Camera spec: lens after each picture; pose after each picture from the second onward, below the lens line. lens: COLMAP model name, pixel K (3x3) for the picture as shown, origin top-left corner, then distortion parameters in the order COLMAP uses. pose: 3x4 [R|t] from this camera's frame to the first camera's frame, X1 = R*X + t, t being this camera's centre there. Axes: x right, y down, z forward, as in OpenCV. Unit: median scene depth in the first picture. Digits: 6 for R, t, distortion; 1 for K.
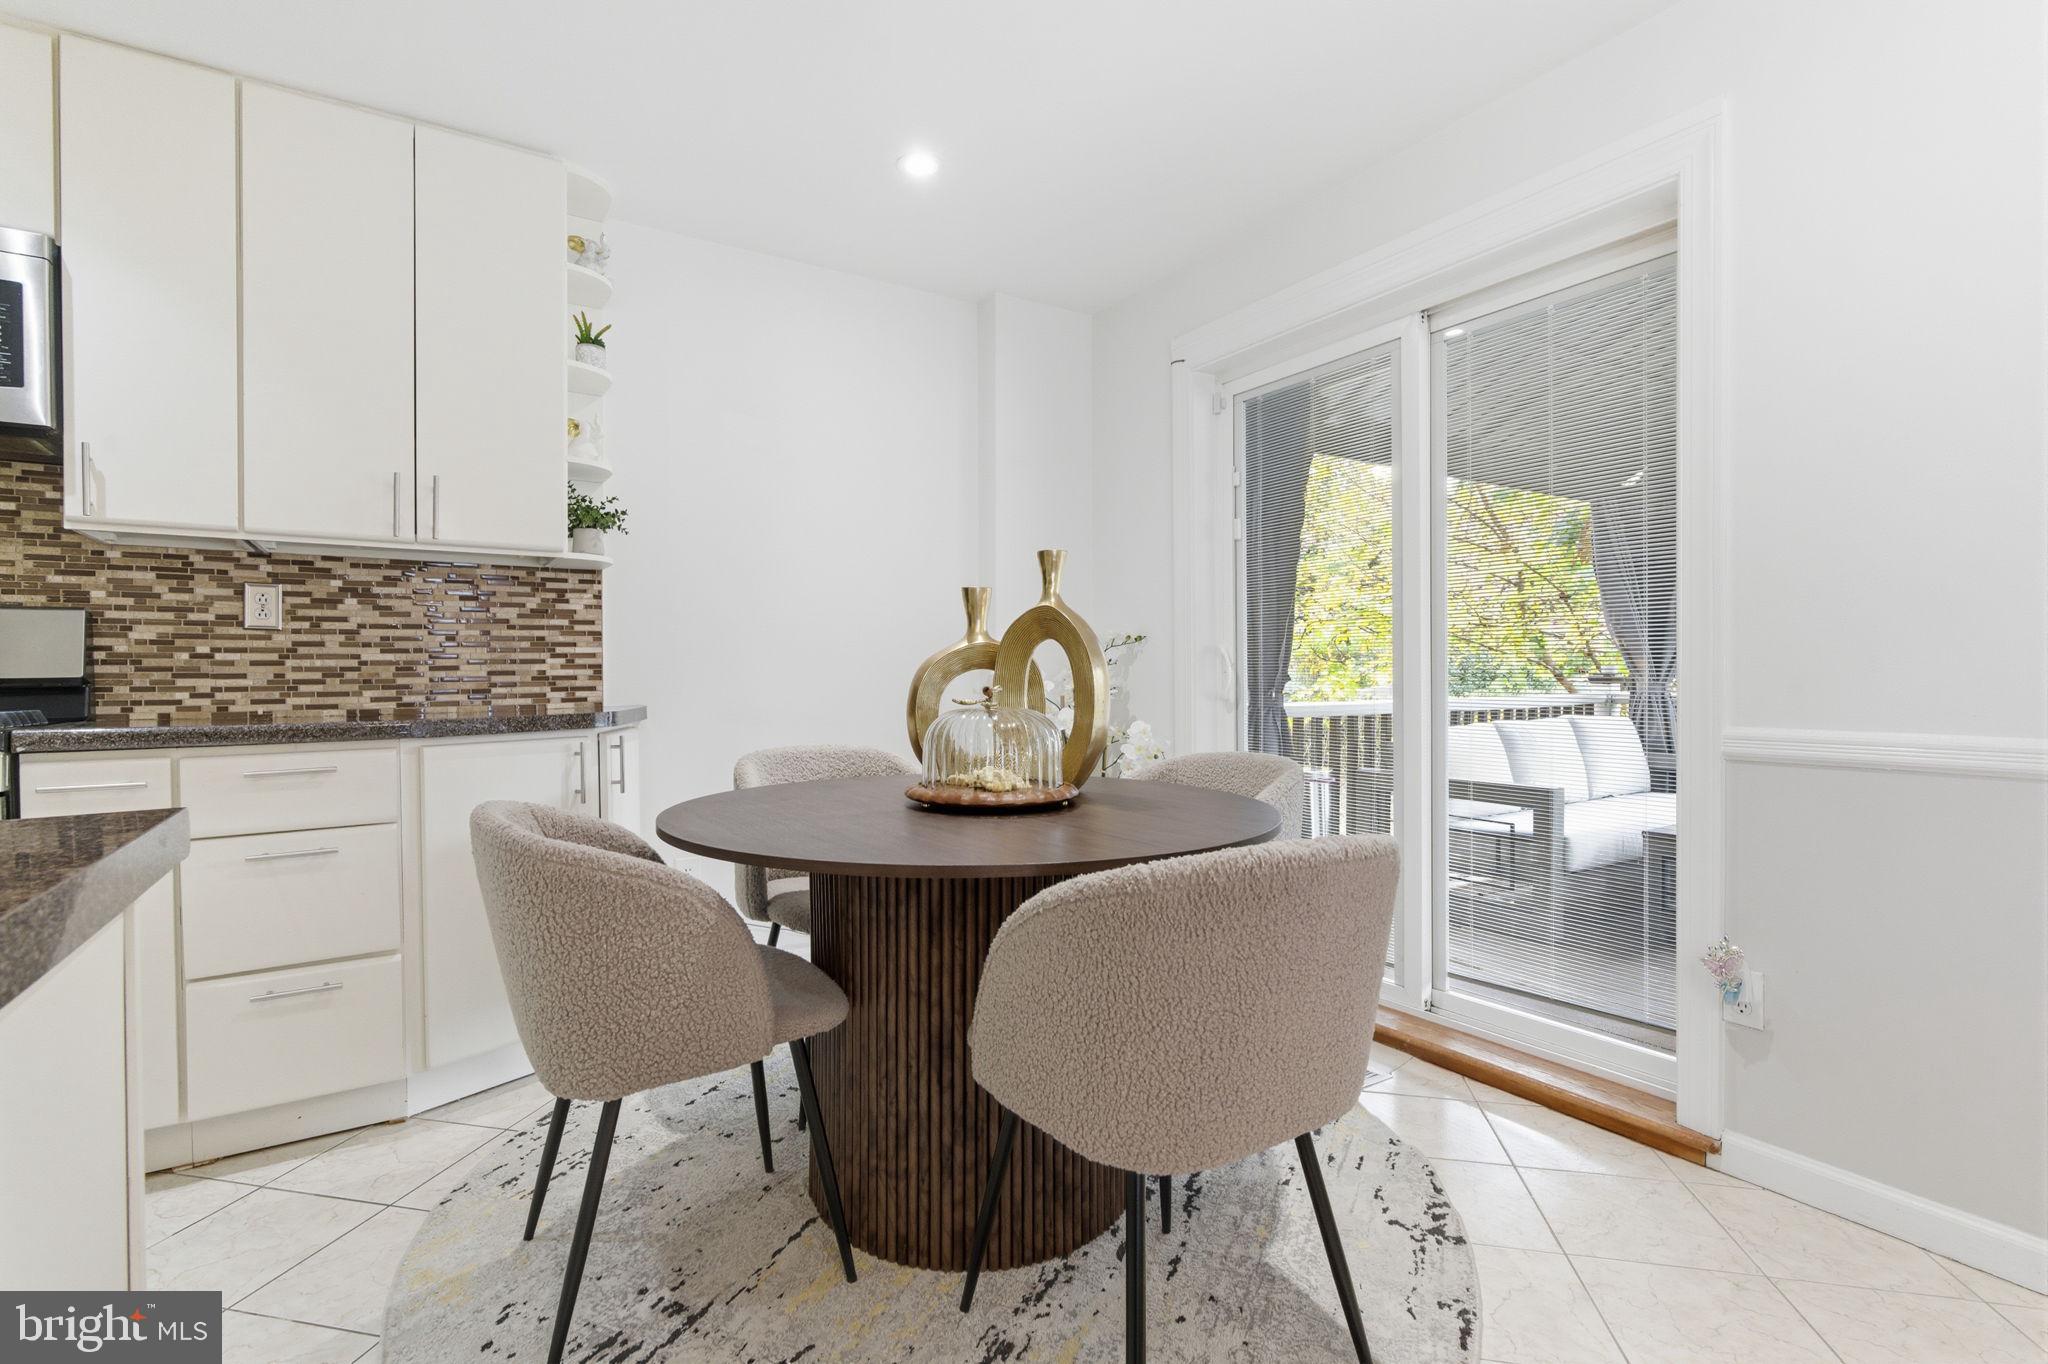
lens RADIAL K [[939.1, 0, 1028.4], [0, 939.1, 680.5], [0, 0, 1]] dist [-0.002592, -0.000233]
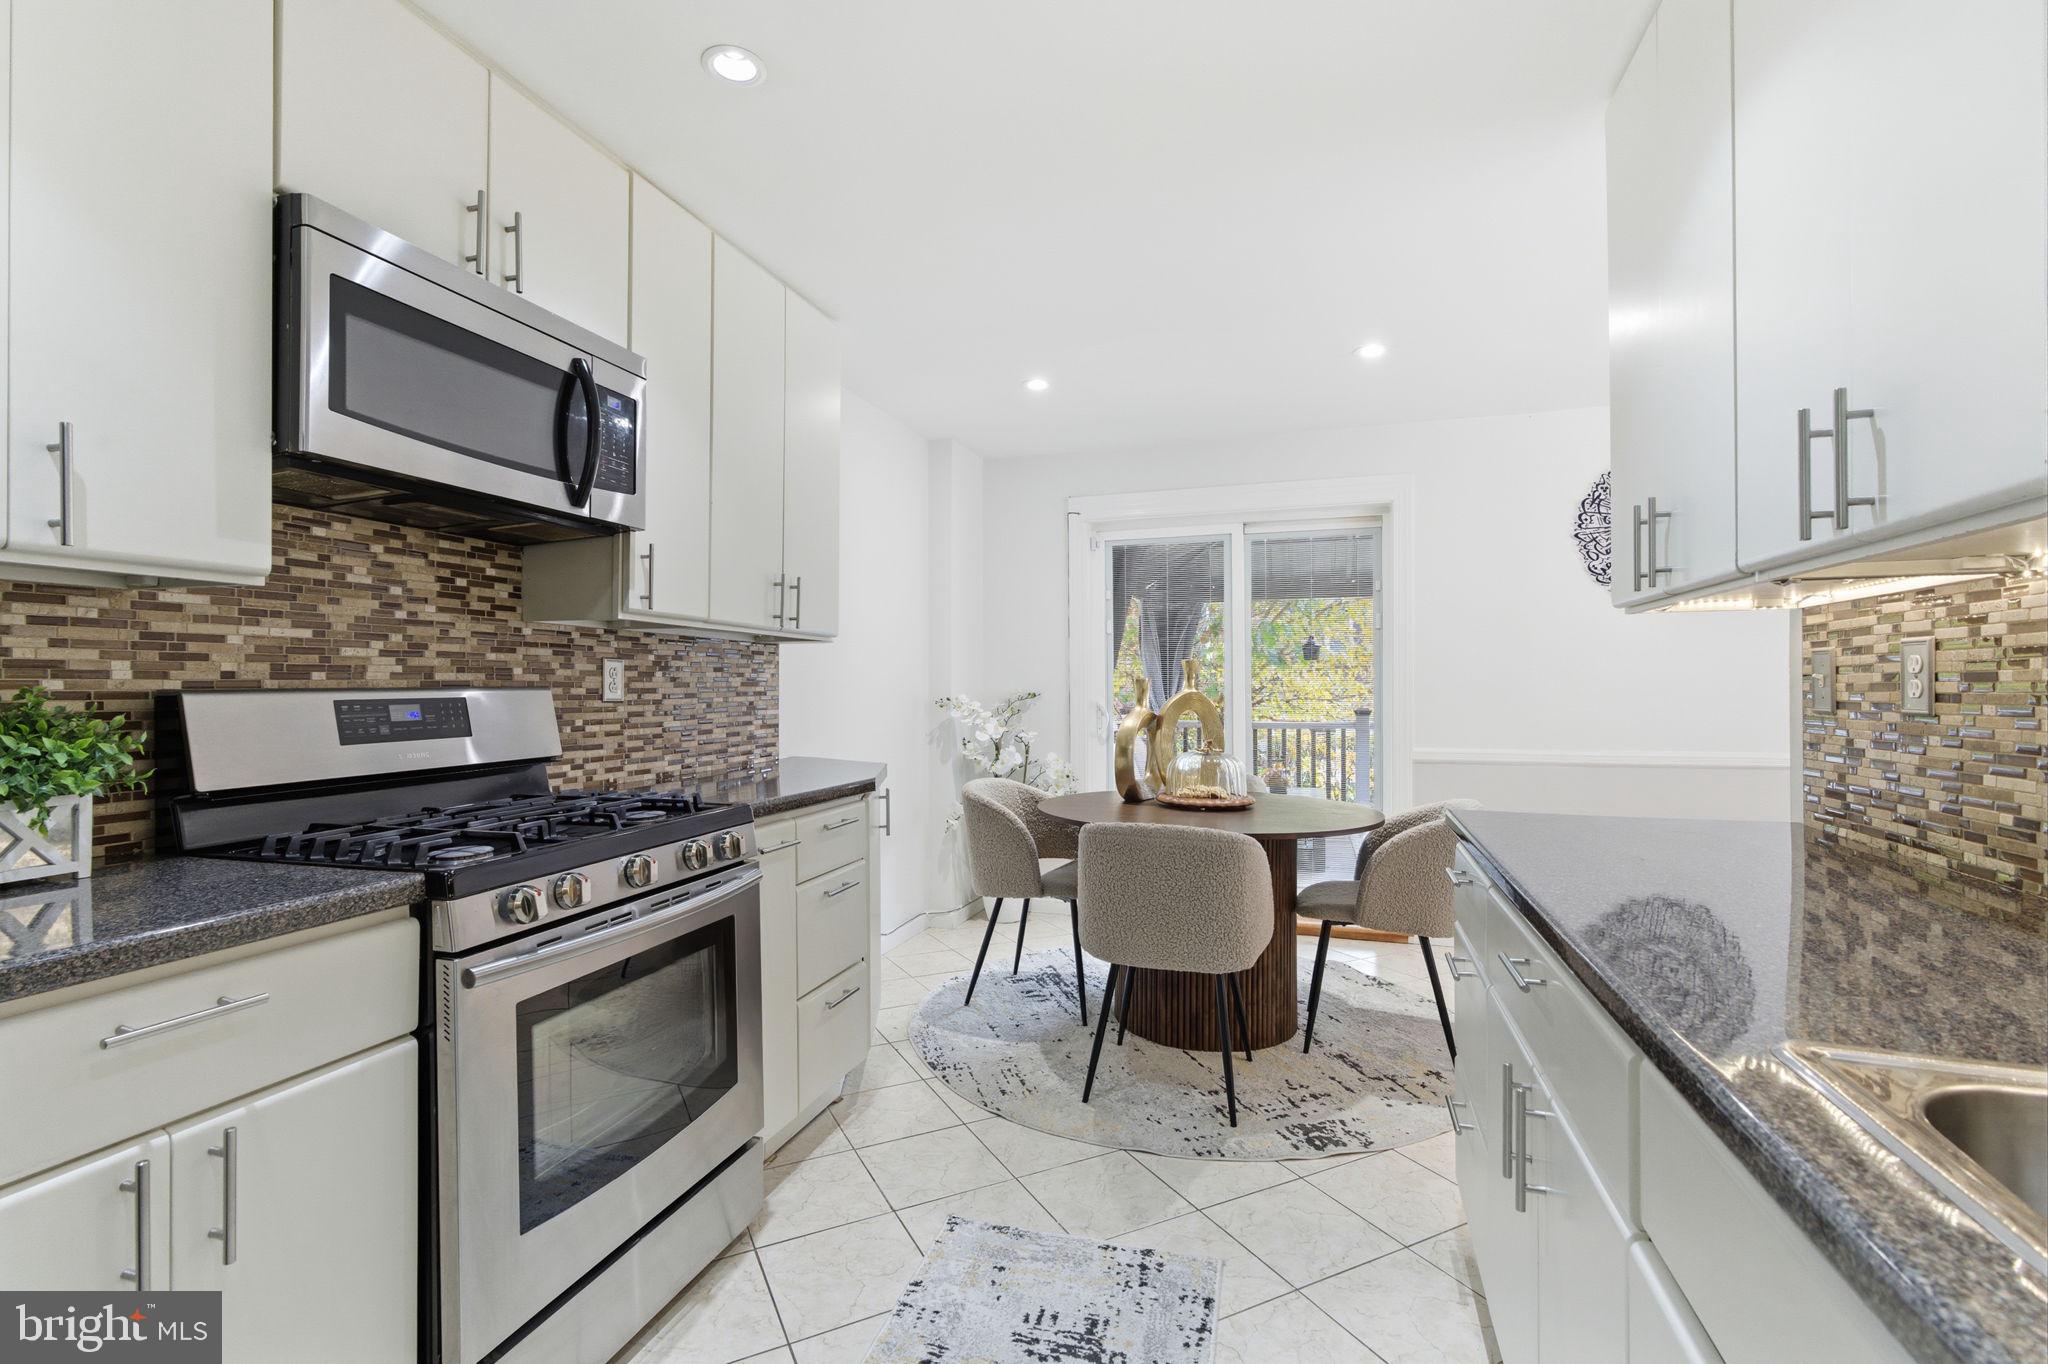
lens RADIAL K [[939.1, 0, 975.2], [0, 939.1, 675.6], [0, 0, 1]] dist [-0.002592, -0.000233]
pose [[0.776495, 0.013132, 0.629986, -1.148283], [-0.001370, 0.999816, -0.019153, -0.063372], [-0.630122, 0.014010, 0.776370, -0.083352]]
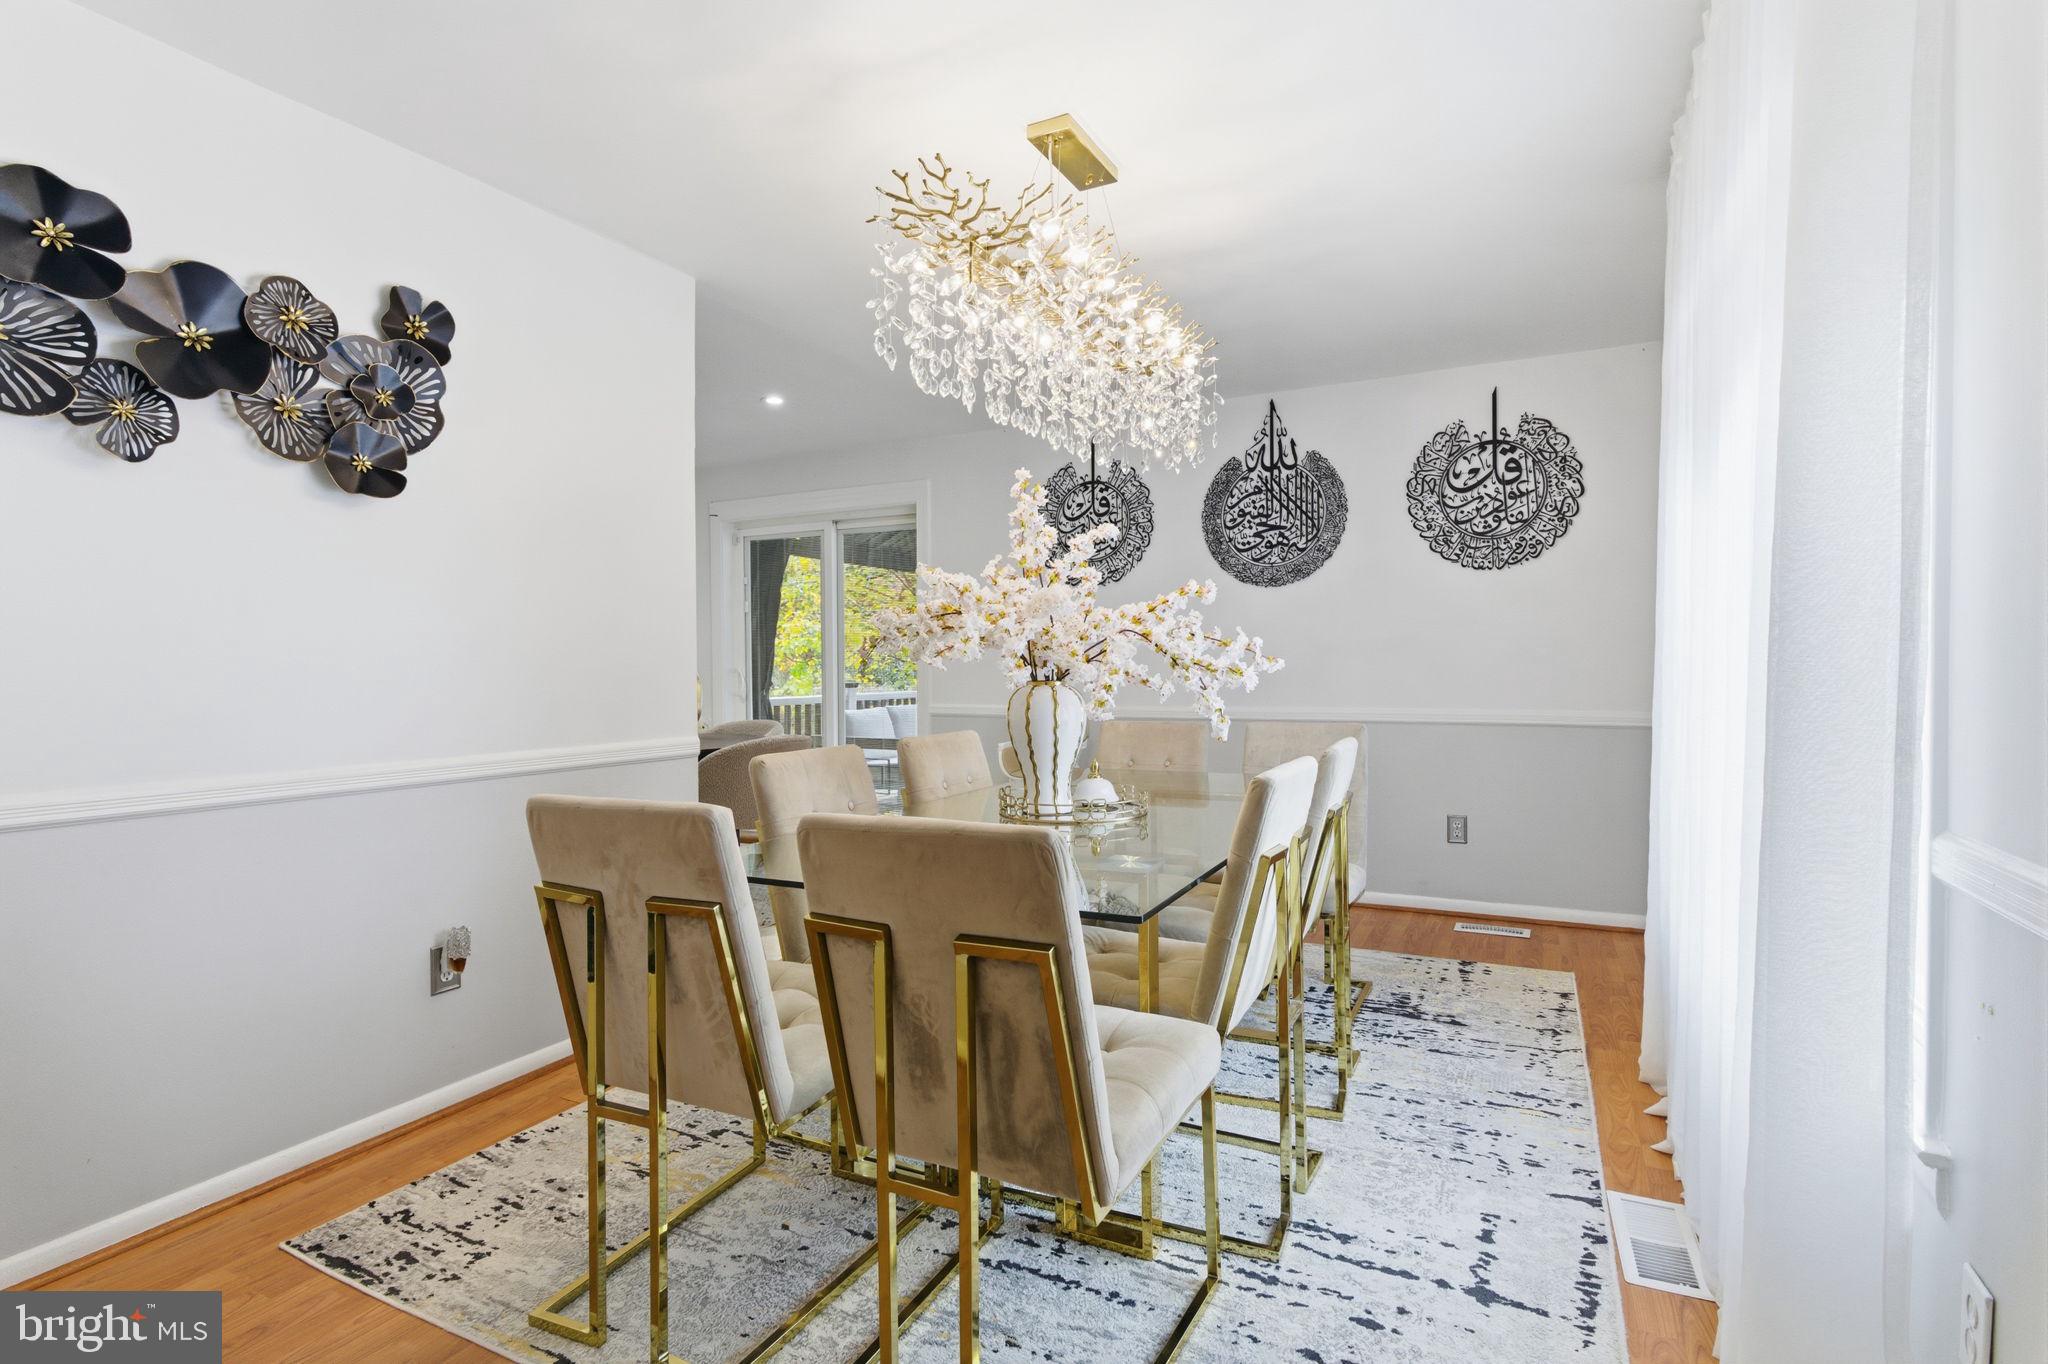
lens RADIAL K [[1003.0, 0, 1035.1], [0, 1003.0, 672.6], [0, 0, 1]] dist [-0.001513, -0.000226]
pose [[0.865354, 0.005917, 0.501125, -0.361541], [-0.007839, 0.999968, 0.001730, -0.042197], [-0.501099, -0.005425, 0.865373, -1.326525]]
